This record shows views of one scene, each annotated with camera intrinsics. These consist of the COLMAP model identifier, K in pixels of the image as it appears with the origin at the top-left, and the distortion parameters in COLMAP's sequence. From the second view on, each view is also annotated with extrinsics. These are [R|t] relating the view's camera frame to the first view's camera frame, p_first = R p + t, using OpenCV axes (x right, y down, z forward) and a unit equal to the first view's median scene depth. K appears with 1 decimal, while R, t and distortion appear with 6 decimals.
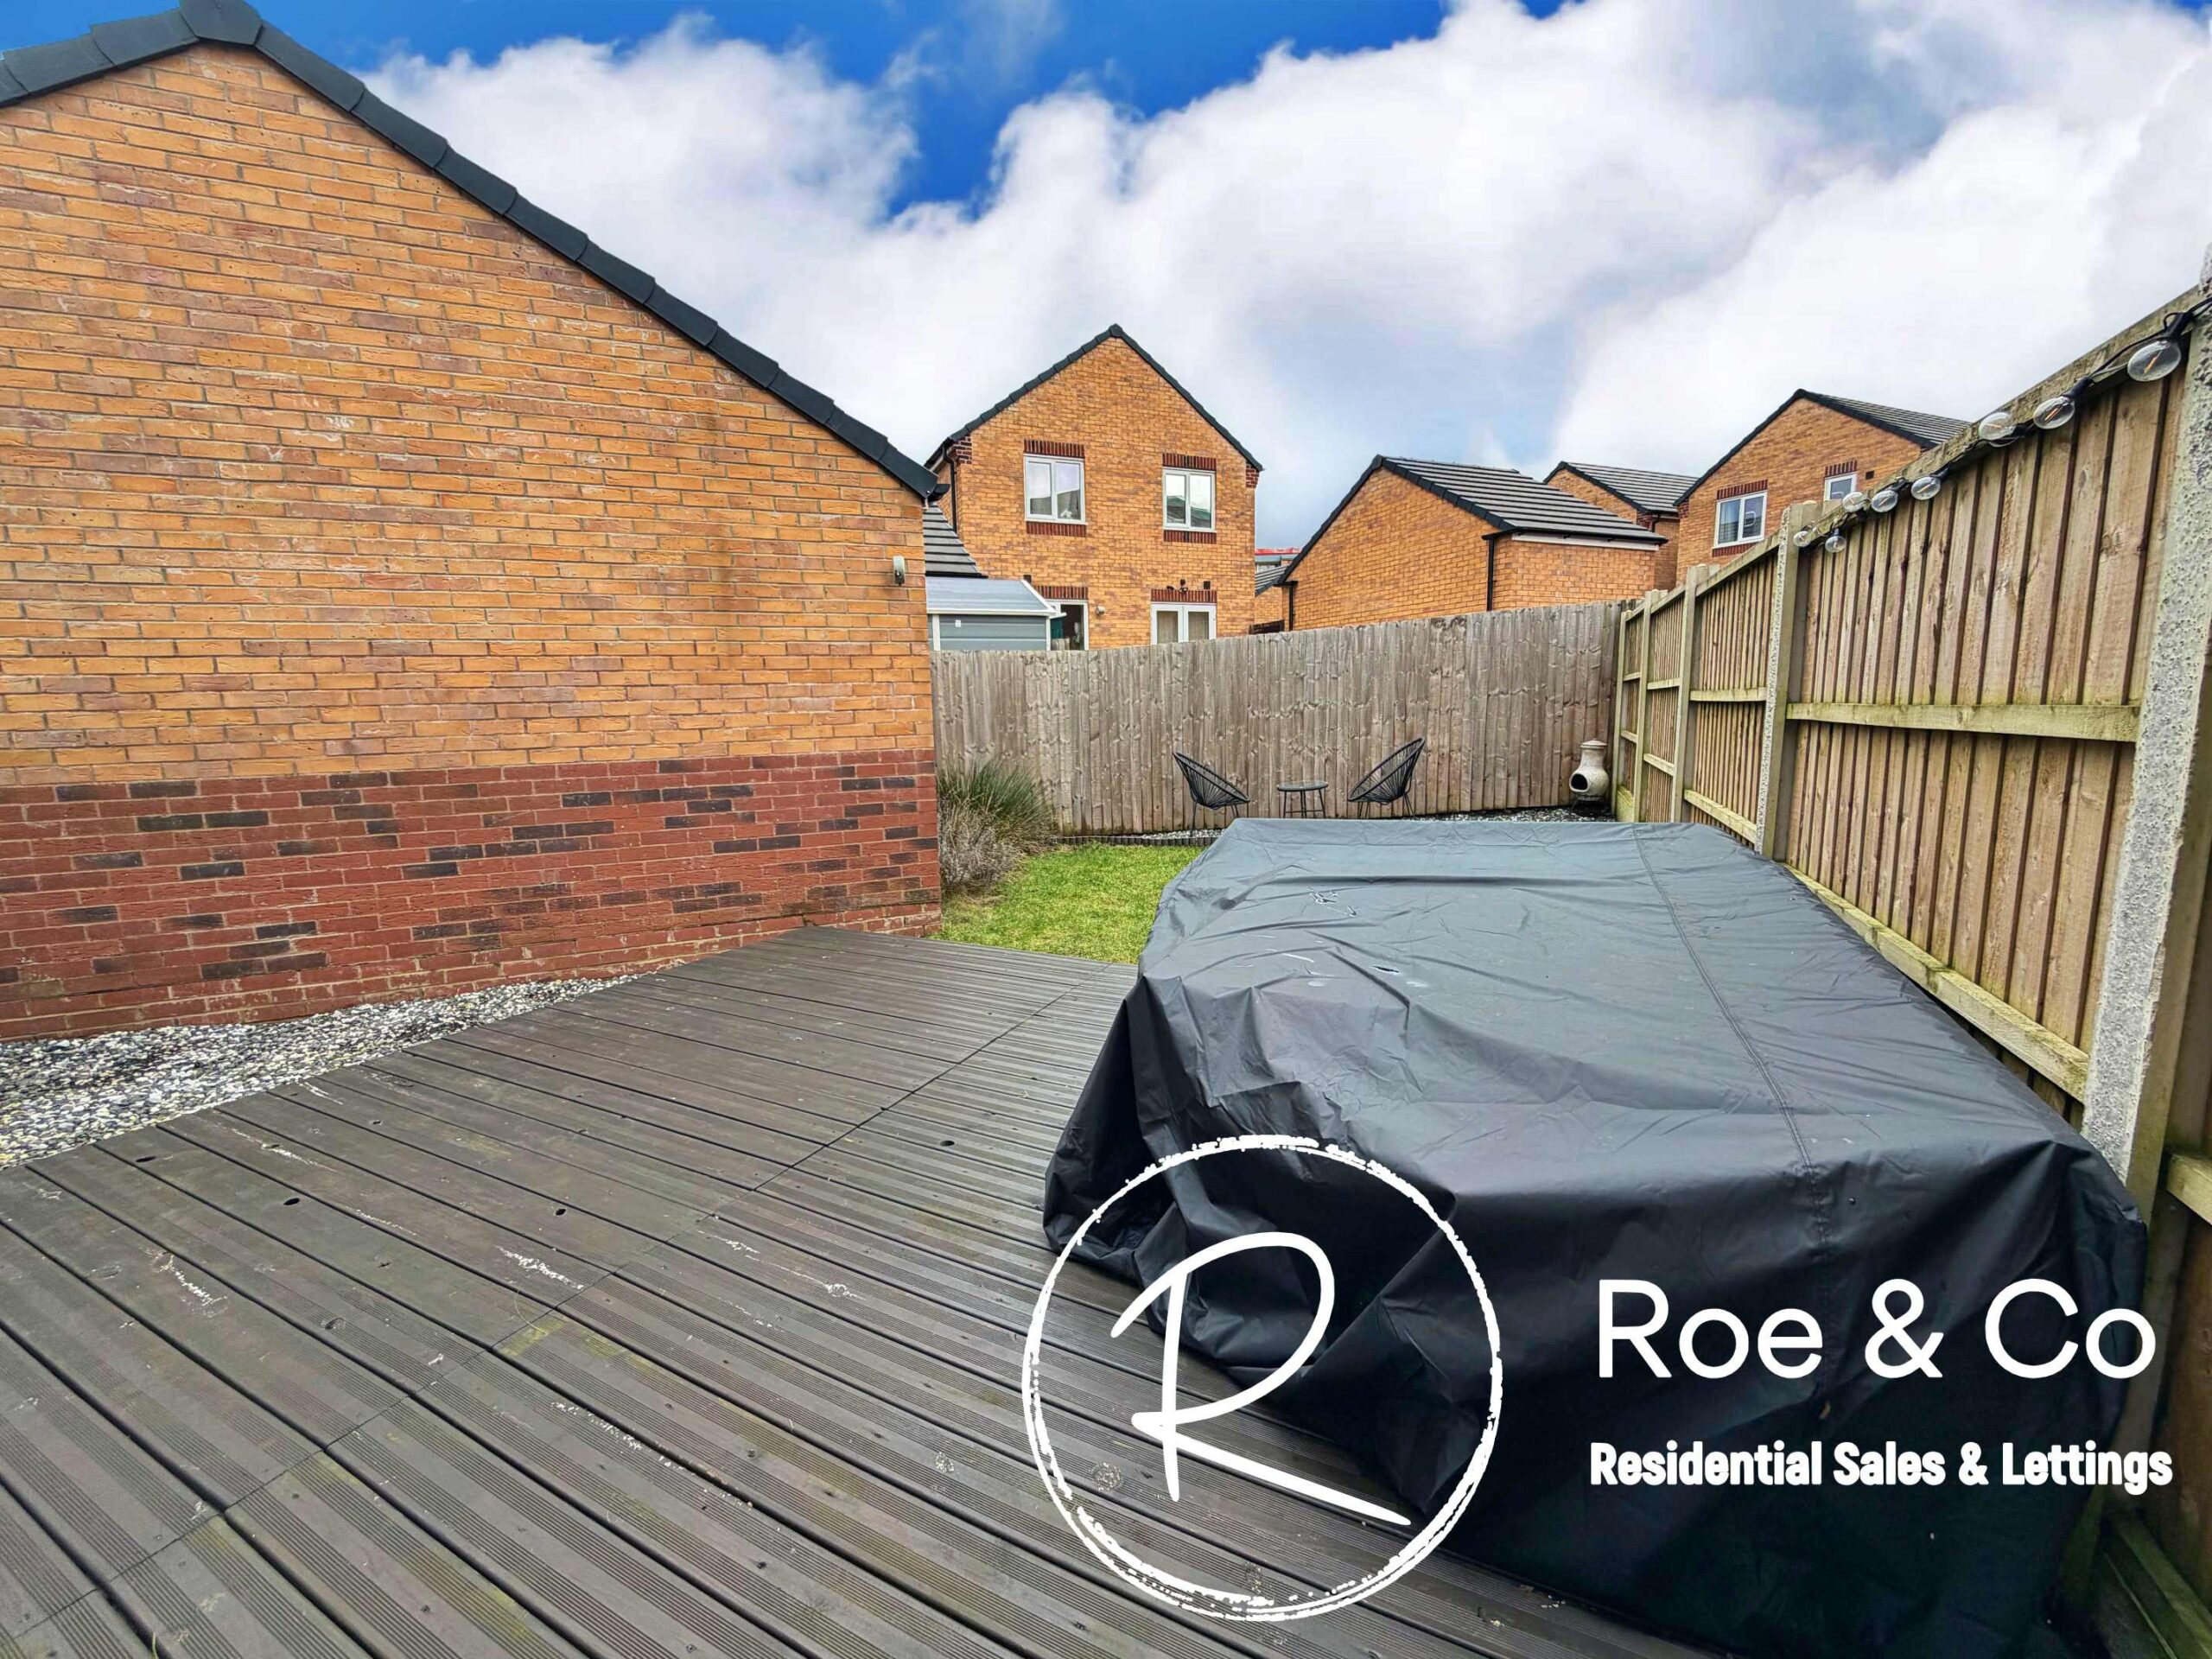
lens RADIAL K [[876.1, 0, 1098.9], [0, 876.1, 827.0], [0, 0, 1]] dist [-0.001869, -0.000027]
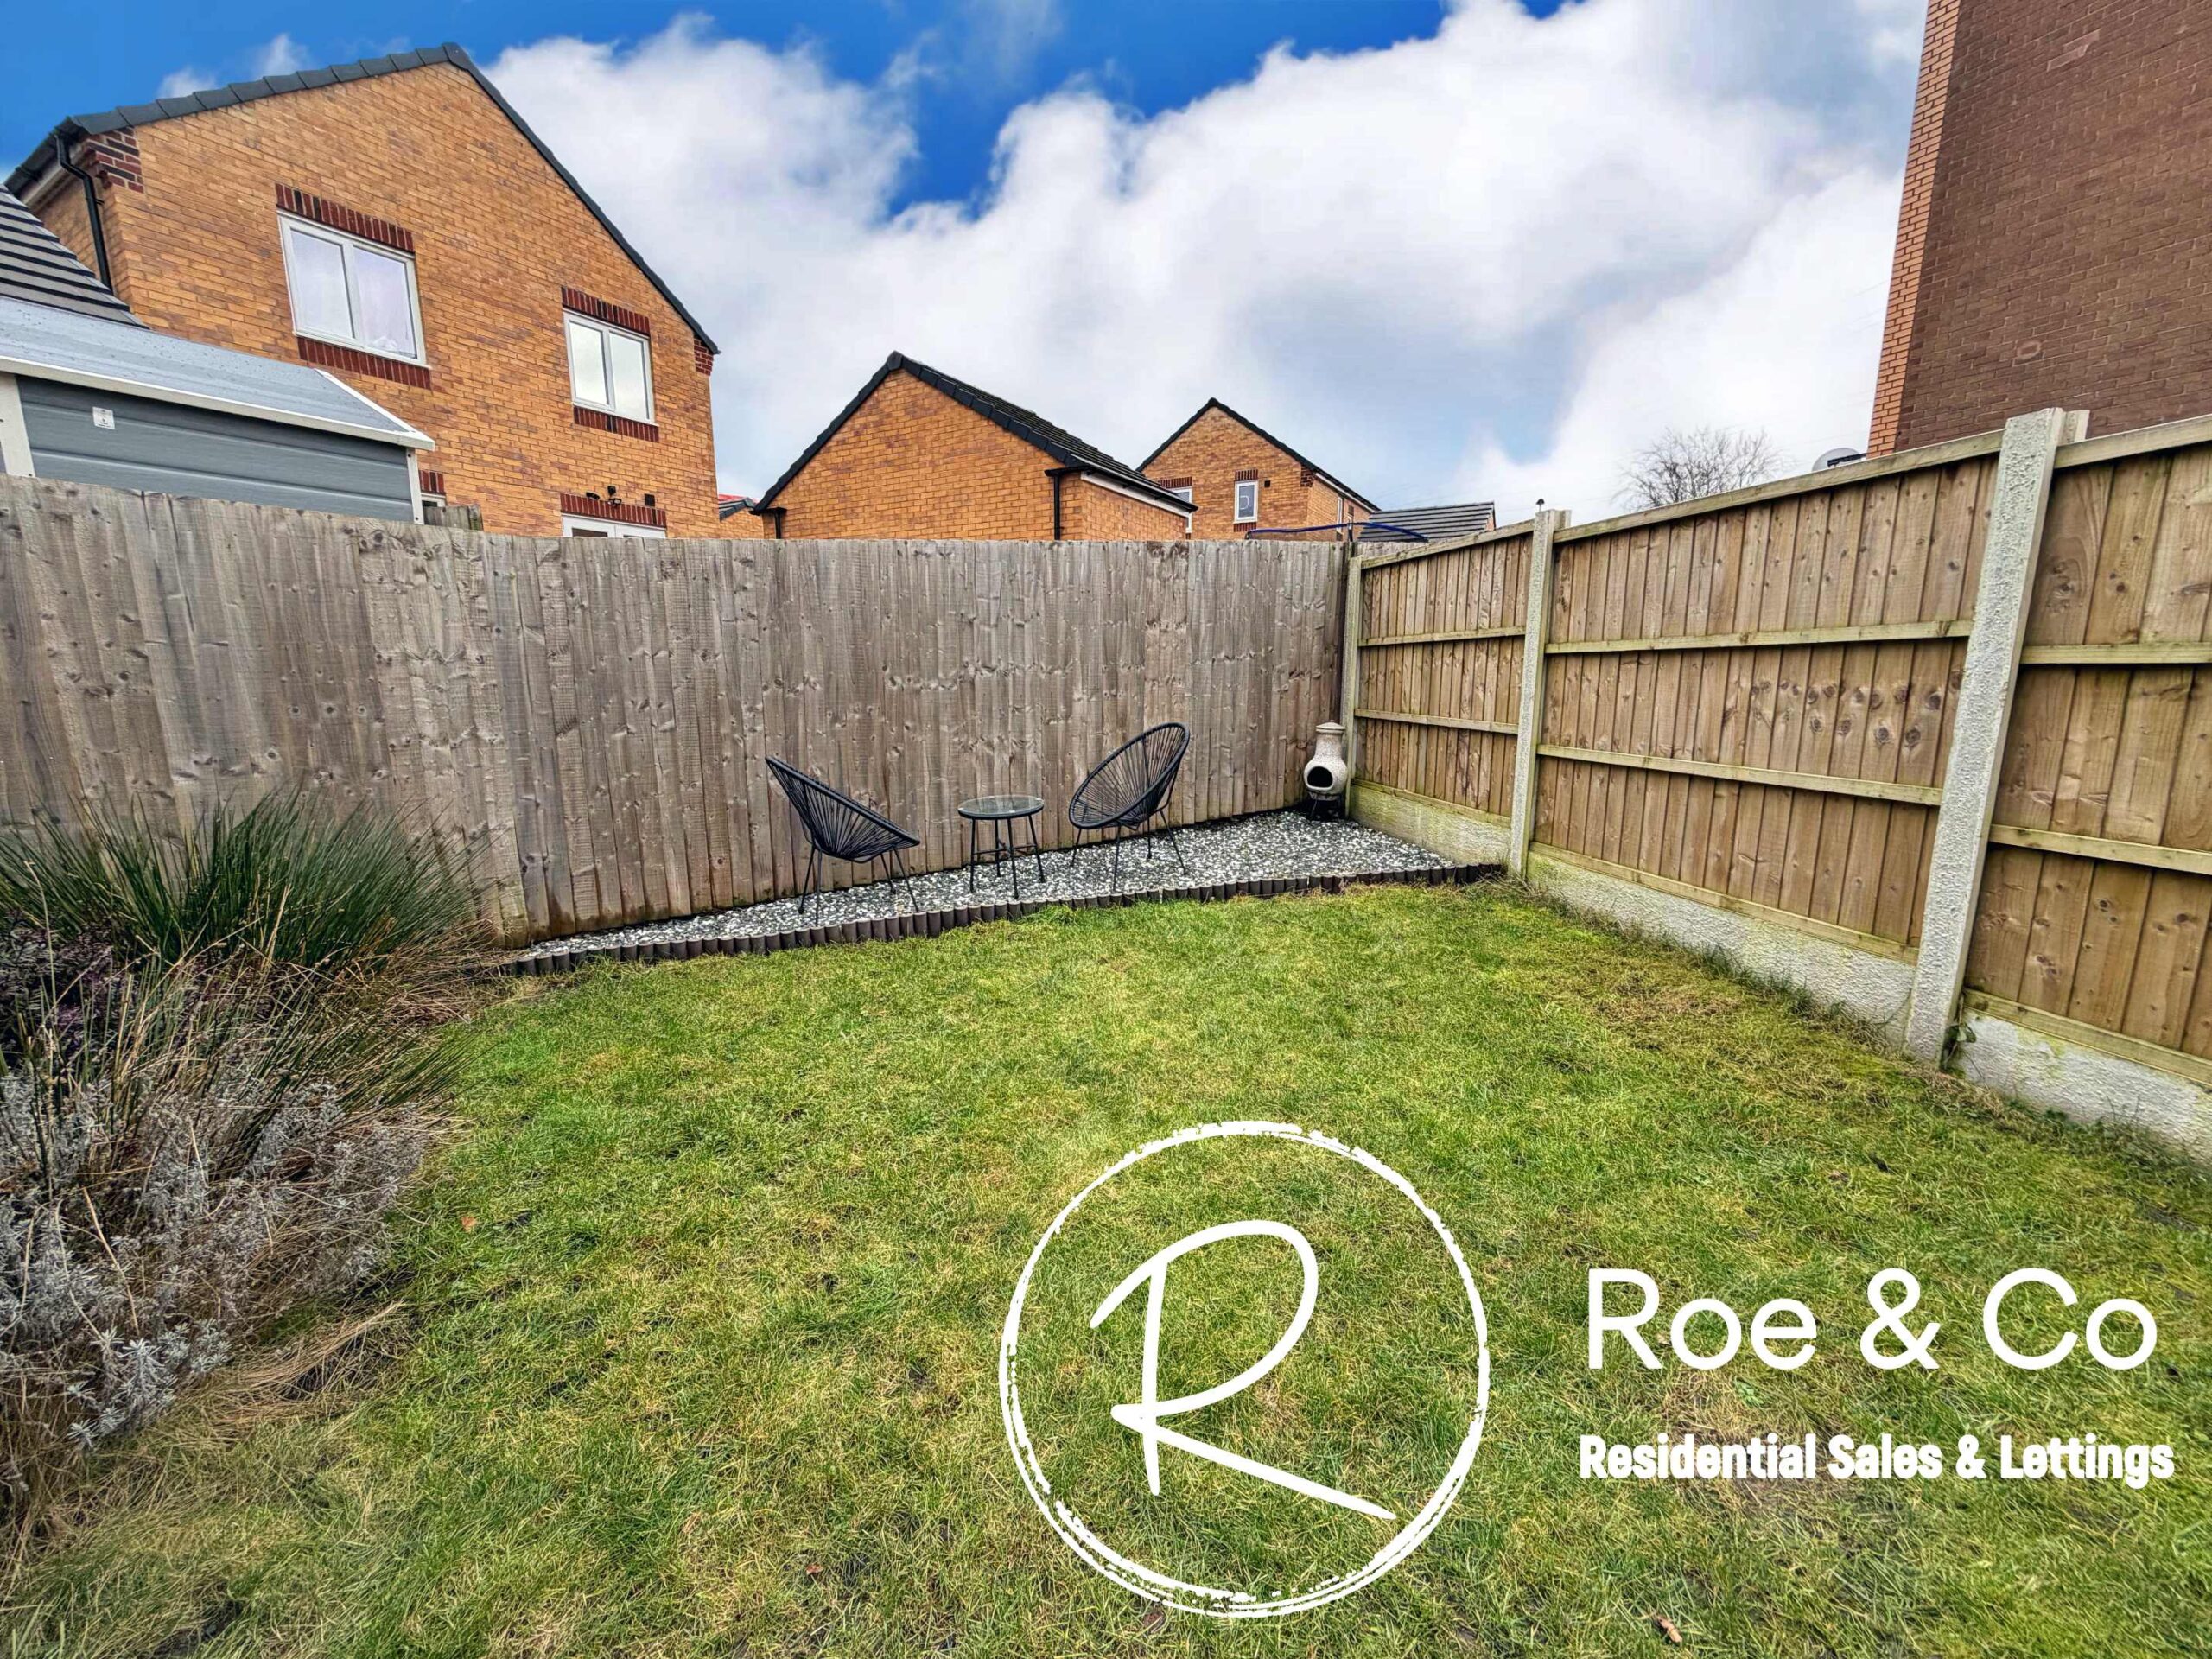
lens RADIAL K [[875.8, 0, 1098.5], [0, 875.8, 826.8], [0, 0, 1]] dist [0.001745, -0.000741]
pose [[0.800435, -0.084011, 0.593504, -0.059571], [0.066185, 0.996463, 0.051788, -0.055111], [-0.595755, -0.002171, 0.803164, 0.453425]]
